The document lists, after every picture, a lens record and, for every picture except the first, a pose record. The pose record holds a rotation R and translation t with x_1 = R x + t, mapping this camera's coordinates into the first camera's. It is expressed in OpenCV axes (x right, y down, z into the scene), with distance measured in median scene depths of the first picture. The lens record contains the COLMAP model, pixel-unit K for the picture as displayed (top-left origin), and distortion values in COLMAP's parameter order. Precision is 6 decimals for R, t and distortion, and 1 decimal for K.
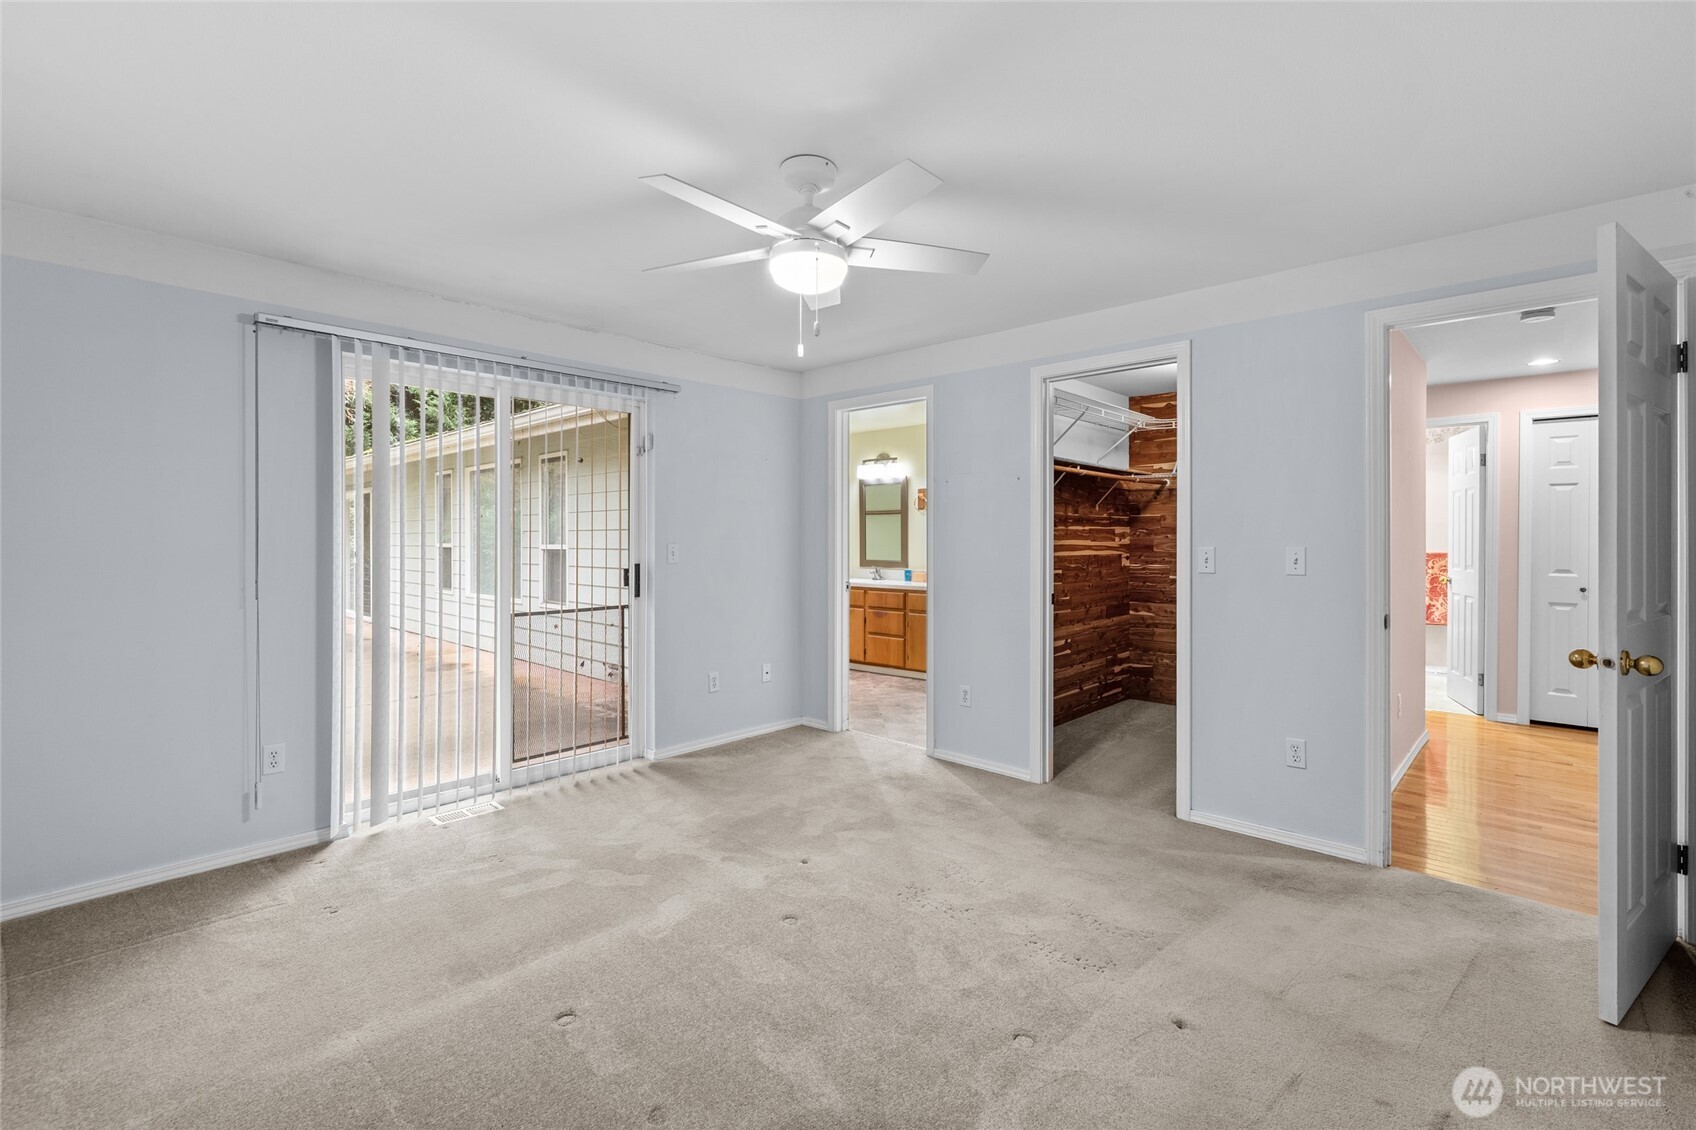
lens RADIAL K [[747.7, 0, 843.6], [0, 747.7, 547.7], [0, 0, 1]] dist [-0.003721, 0.002081]
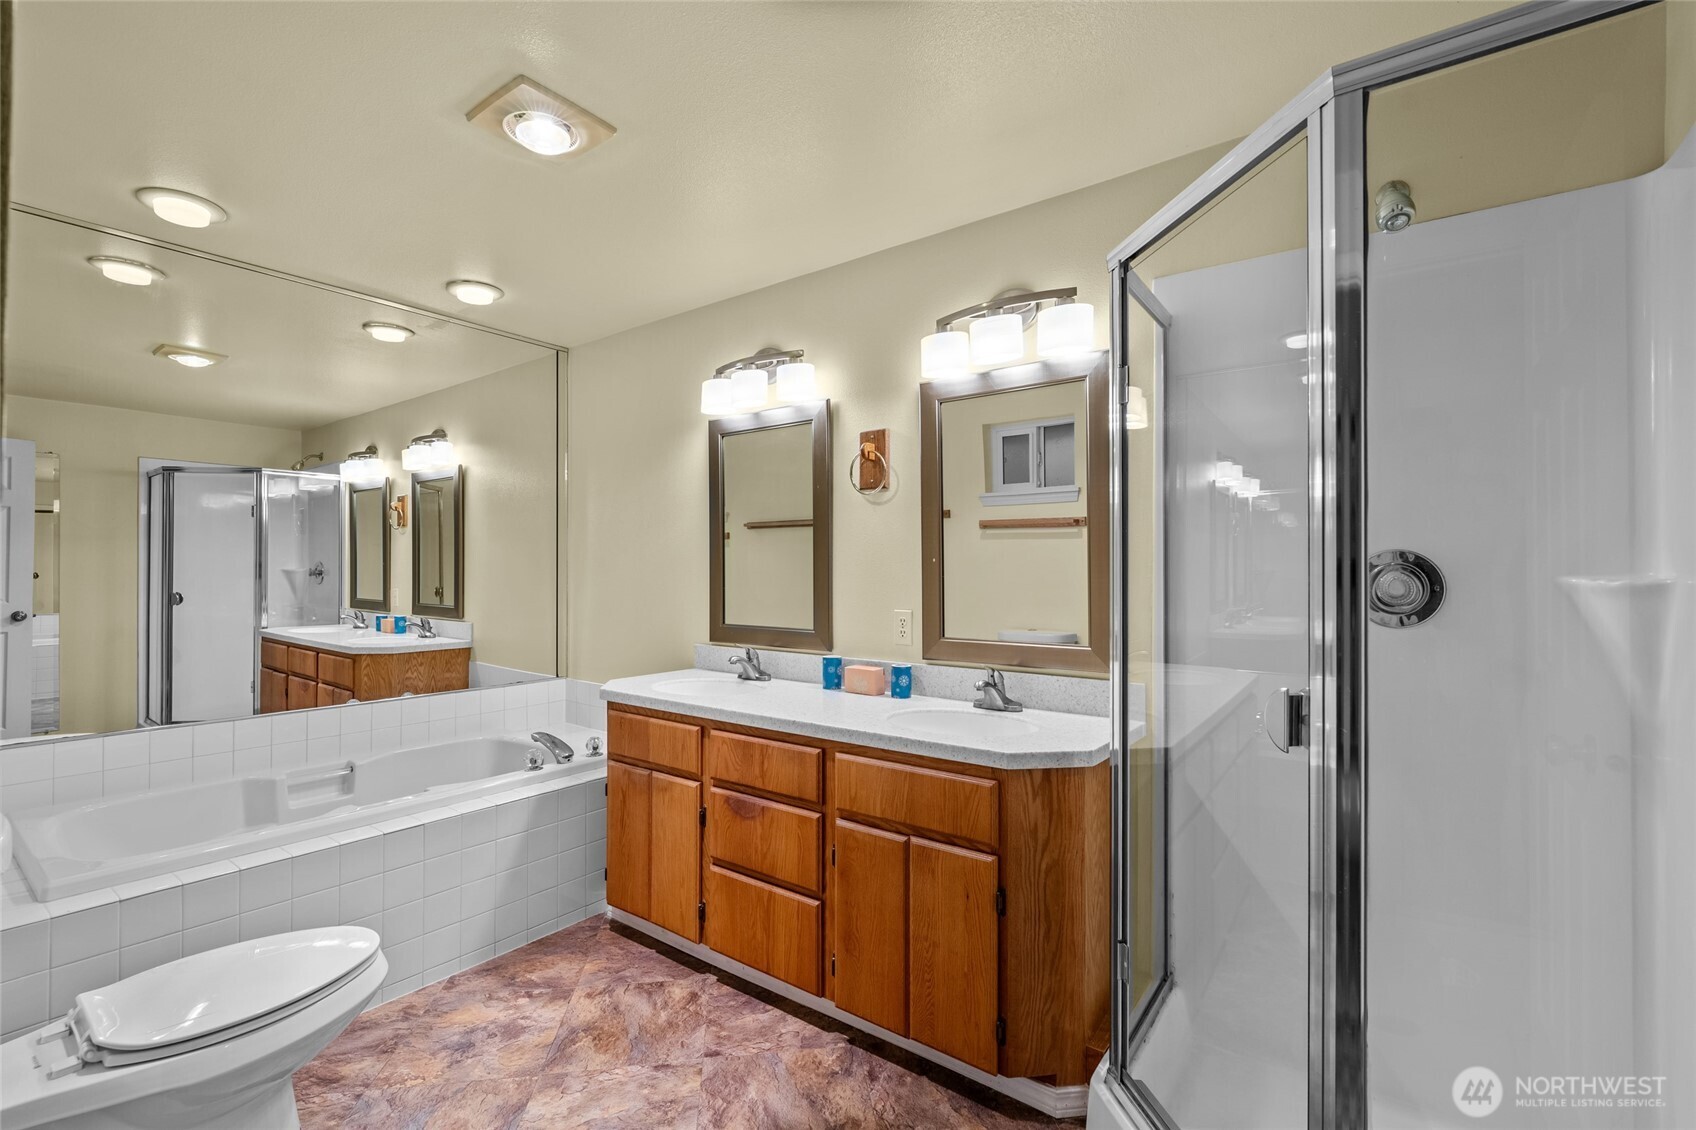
lens RADIAL K [[747.7, 0, 848.5], [0, 747.7, 569.2], [0, 0, 1]] dist [-0.003721, 0.002081]
pose [[0.994001, 0.001225, 0.109369, 0.054577], [-0.000031, 0.999940, -0.010917, -0.008858], [-0.109375, 0.010848, 0.993941, 0.643710]]
